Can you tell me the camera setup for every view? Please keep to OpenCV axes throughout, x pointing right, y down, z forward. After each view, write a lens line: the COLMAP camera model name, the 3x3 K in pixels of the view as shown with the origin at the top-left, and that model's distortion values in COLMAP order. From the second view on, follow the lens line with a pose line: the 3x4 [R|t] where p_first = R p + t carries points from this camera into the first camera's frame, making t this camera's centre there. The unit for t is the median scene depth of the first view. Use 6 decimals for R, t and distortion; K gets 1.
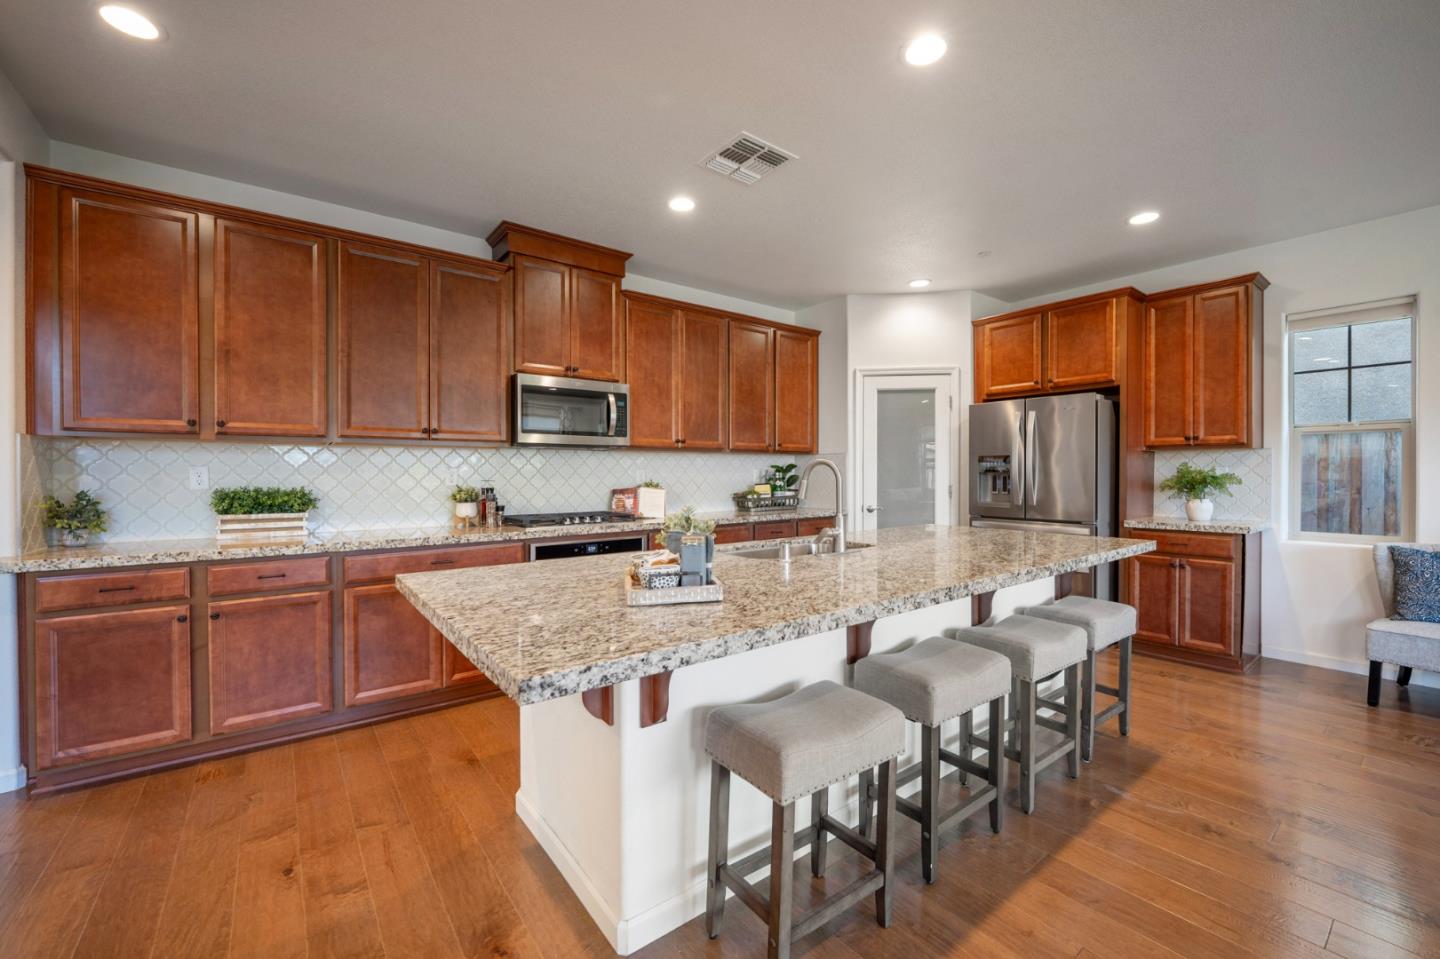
lens RADIAL K [[627.3, 0, 720.0], [0, 627.3, 479.5], [0, 0, 1]] dist [-0.002470, -0.000199]
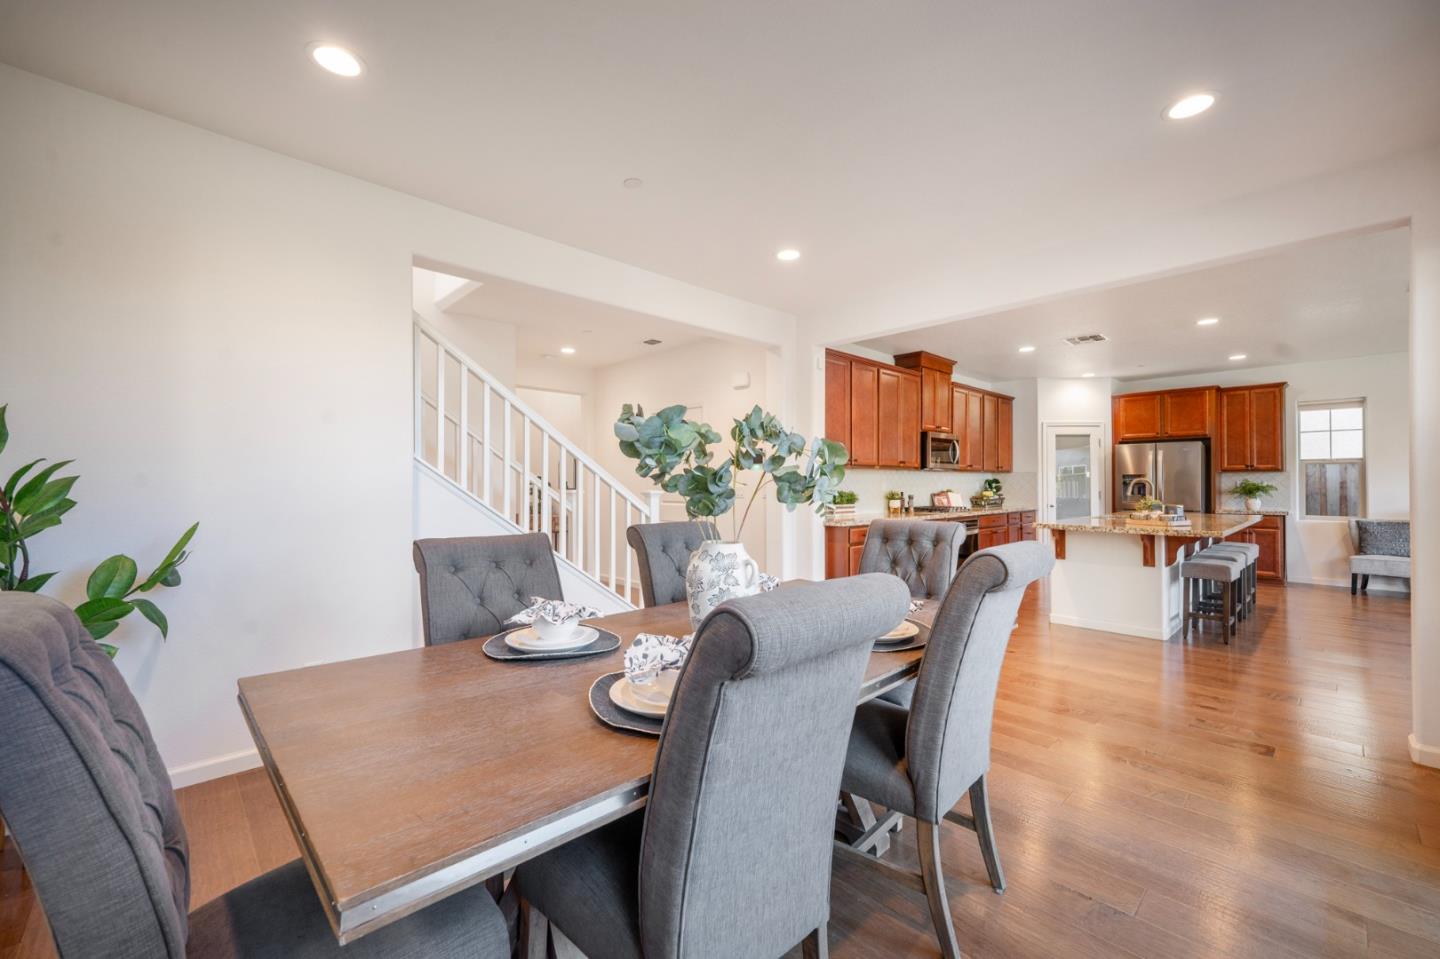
lens RADIAL K [[590.3, 0, 724.8], [0, 590.3, 476.3], [0, 0, 1]] dist [-0.001277, -0.000338]
pose [[0.997042, 0.002386, 0.076825, -0.967776], [-0.000877, 0.999806, -0.019665, 0.001259], [-0.076857, 0.019539, 0.996851, -0.654212]]
